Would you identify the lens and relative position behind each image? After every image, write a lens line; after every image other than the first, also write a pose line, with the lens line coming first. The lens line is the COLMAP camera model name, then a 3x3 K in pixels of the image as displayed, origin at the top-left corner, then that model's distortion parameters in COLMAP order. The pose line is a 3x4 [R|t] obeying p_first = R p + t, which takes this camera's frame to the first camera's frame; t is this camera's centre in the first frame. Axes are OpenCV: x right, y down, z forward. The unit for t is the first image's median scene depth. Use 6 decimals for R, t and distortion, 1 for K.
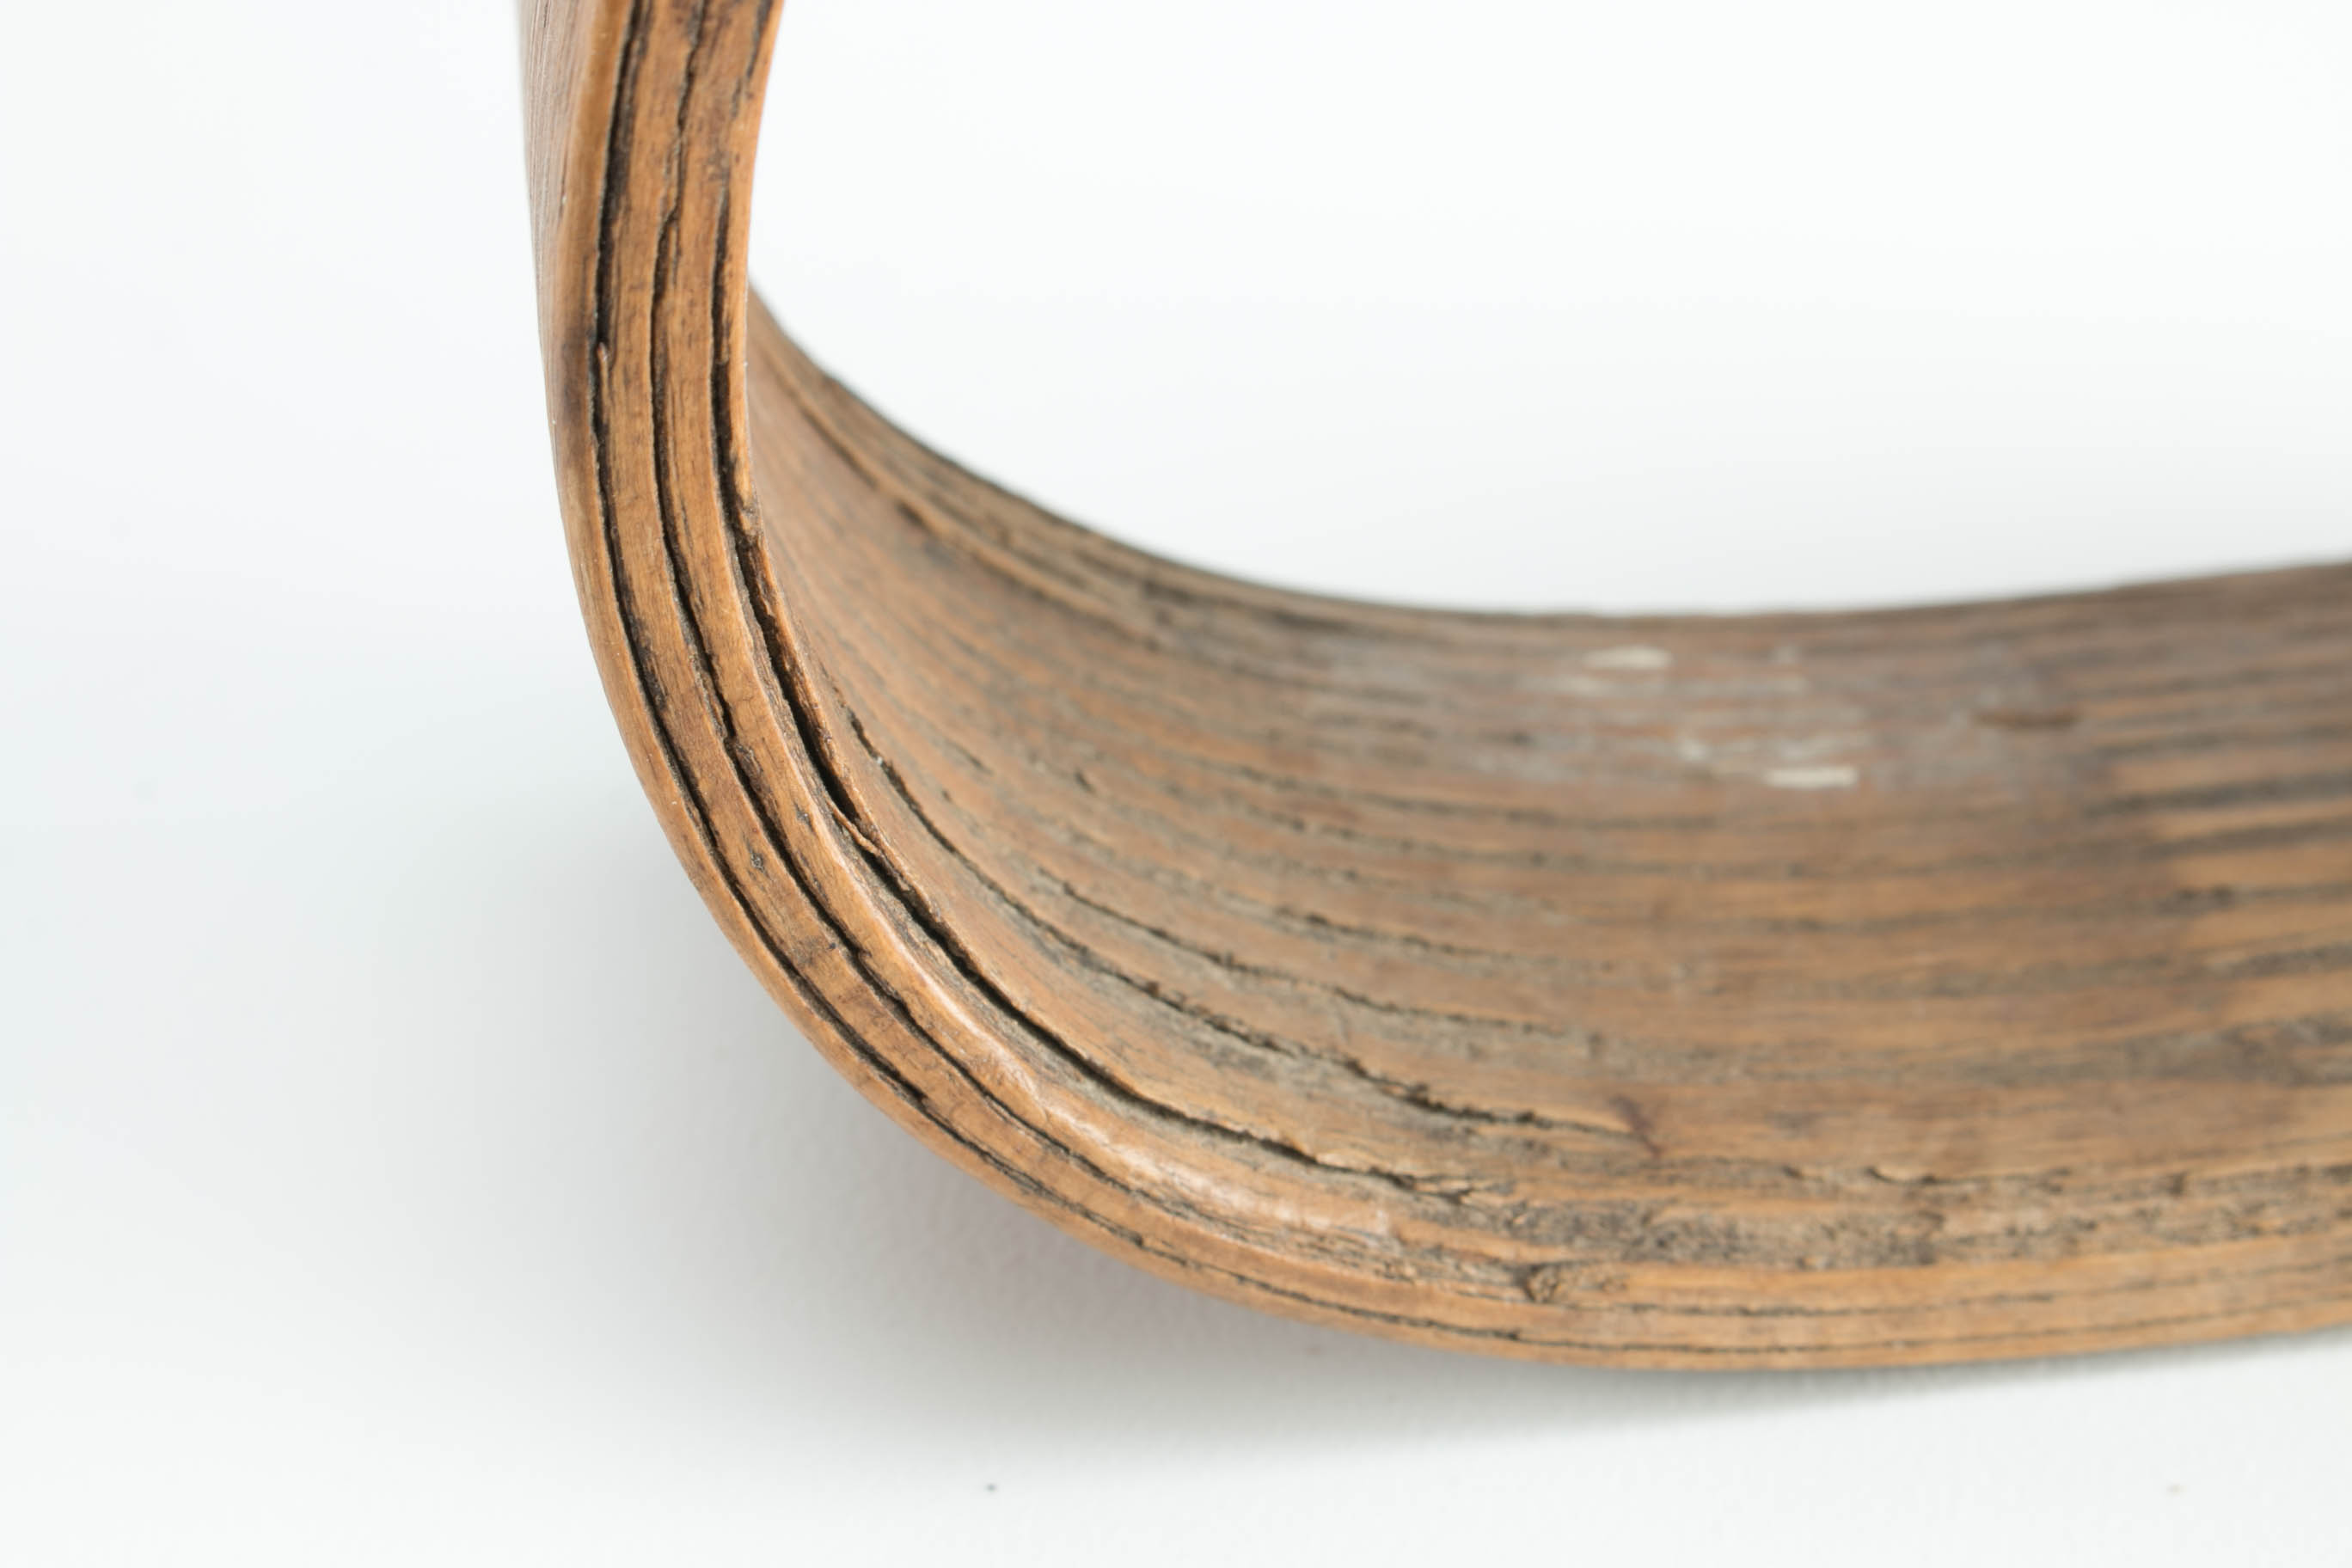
lens RADIAL K [[4959.2, 0, 1177.2], [0, 4959.2, 785.3], [0, 0, 1]] dist [-0.045810, 0.000000]
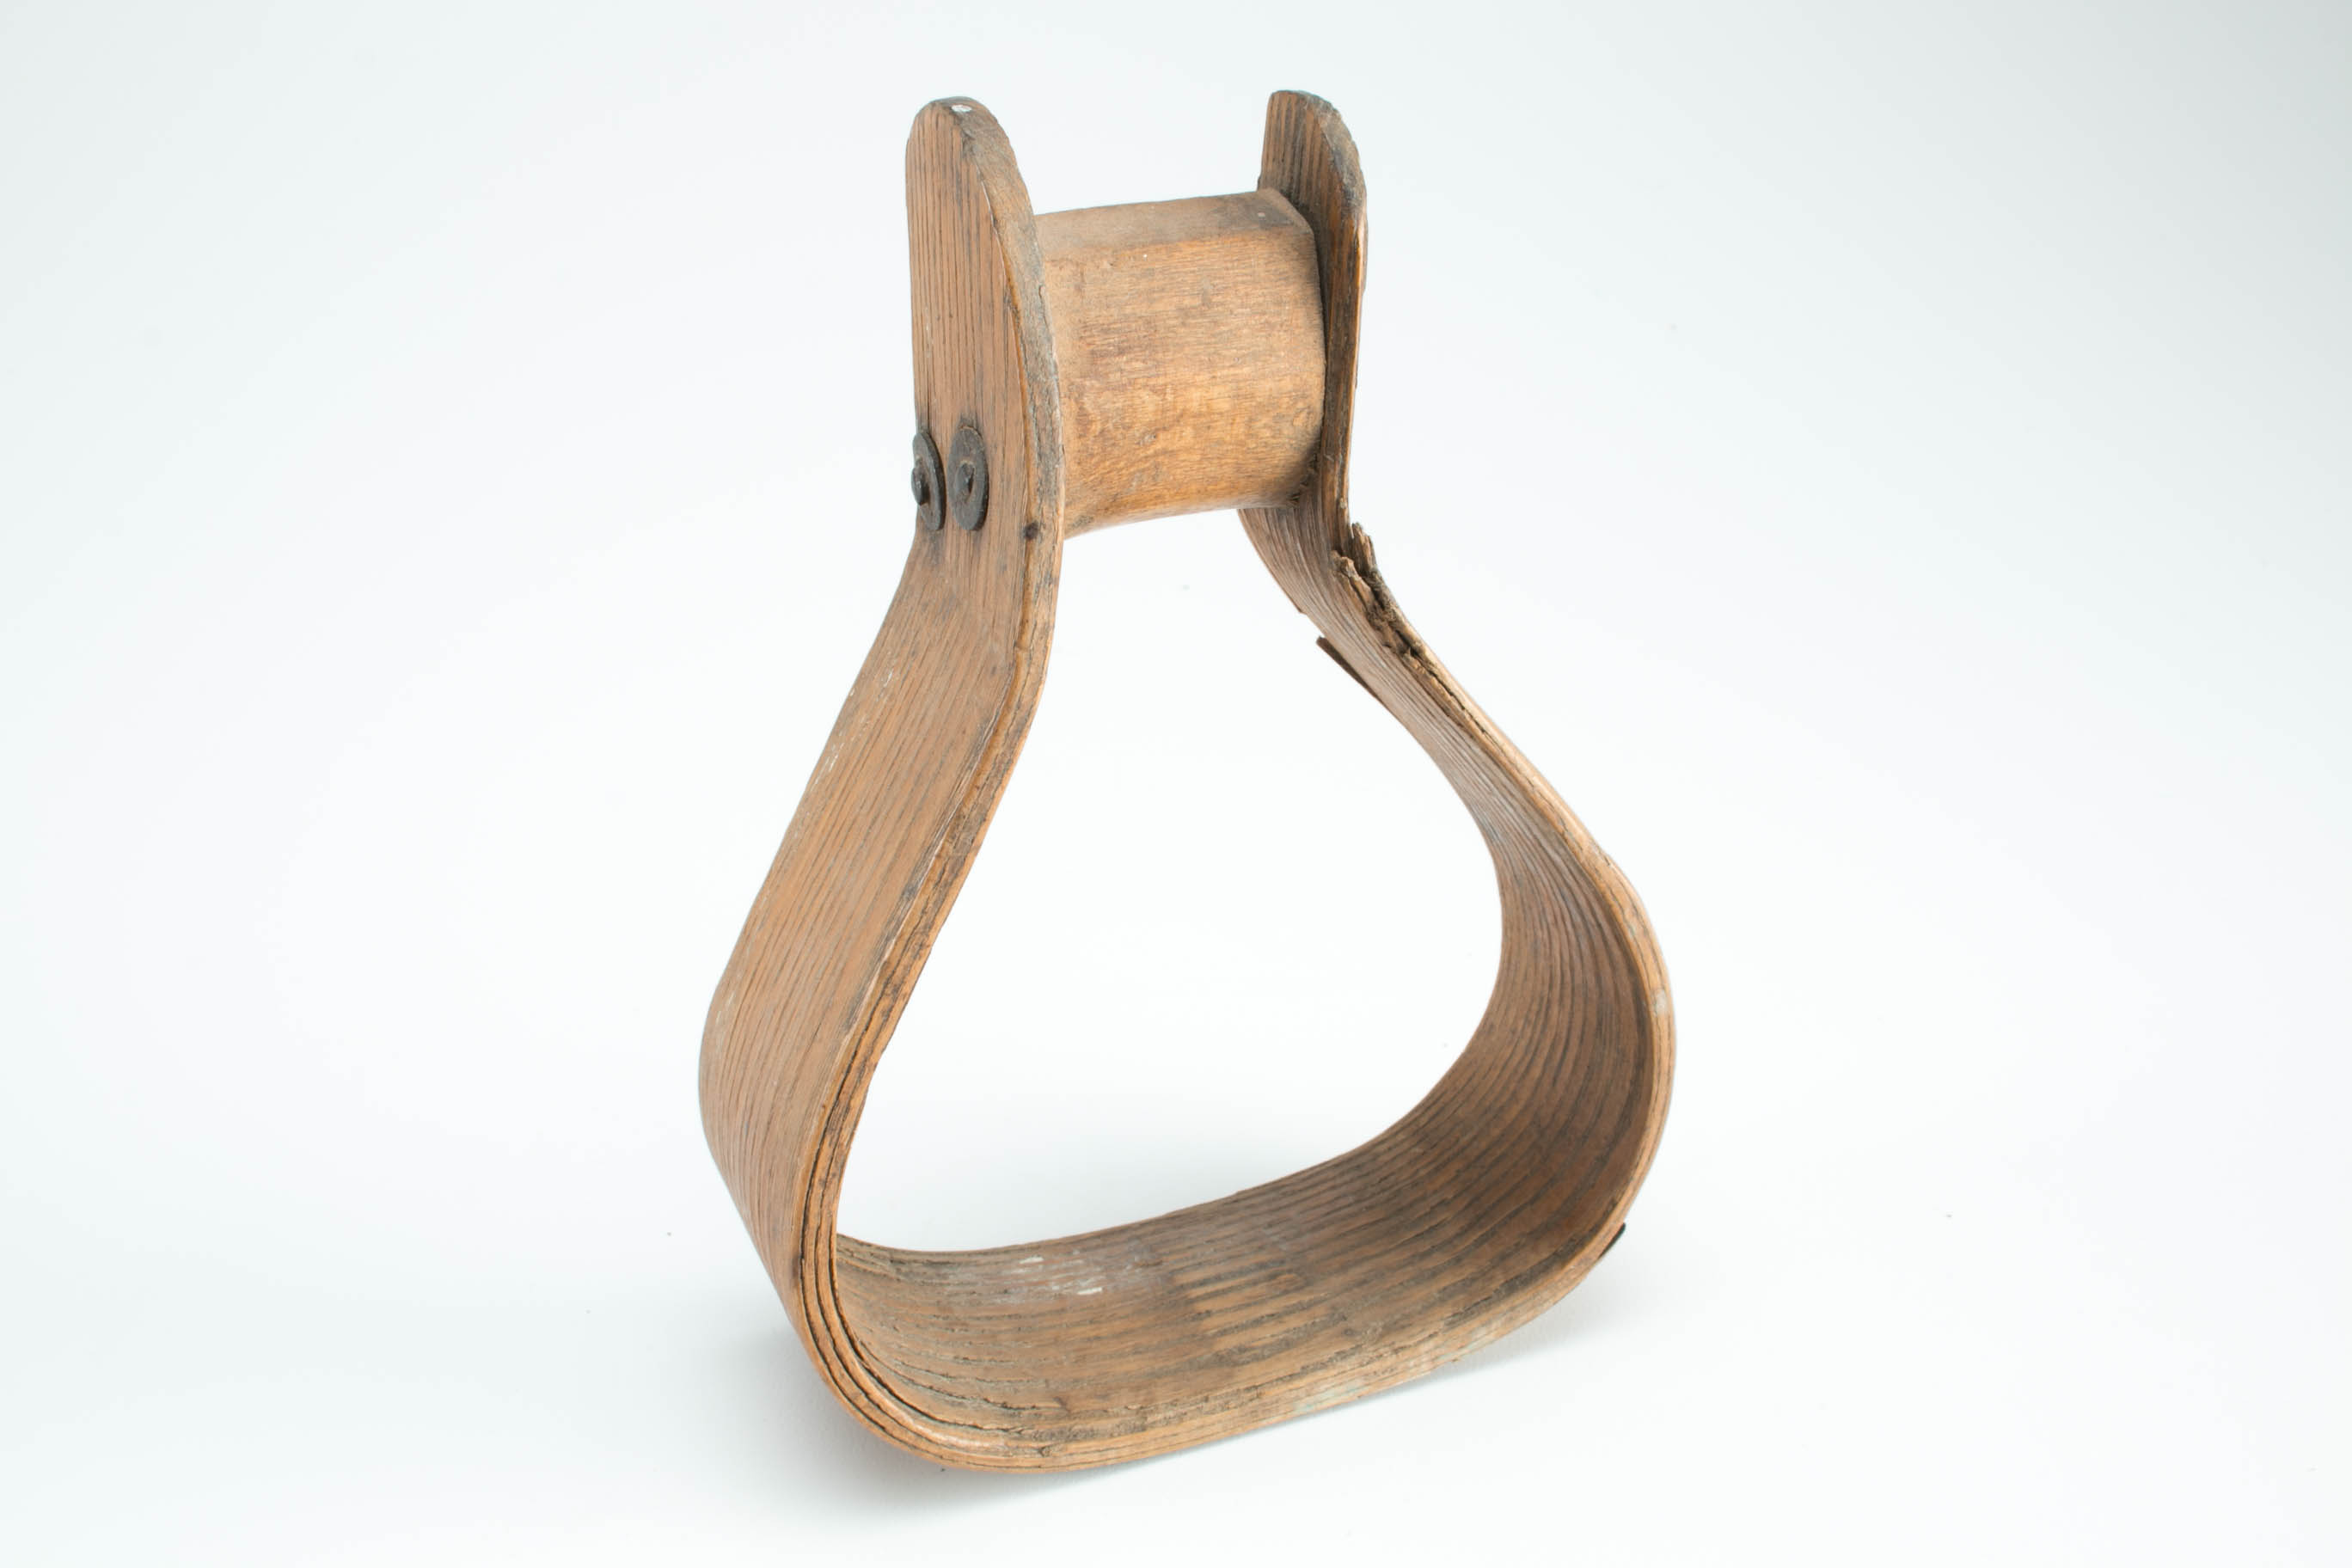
lens RADIAL K [[2947.8, 0, 1173.3], [0, 2947.8, 785.2], [0, 0, 1]] dist [-0.046417, 0.000000]
pose [[0.973432, -0.108545, 0.201616, -0.220471], [0.129081, 0.987391, -0.091631, -0.176998], [-0.189128, 0.115221, 0.975169, -1.218916]]
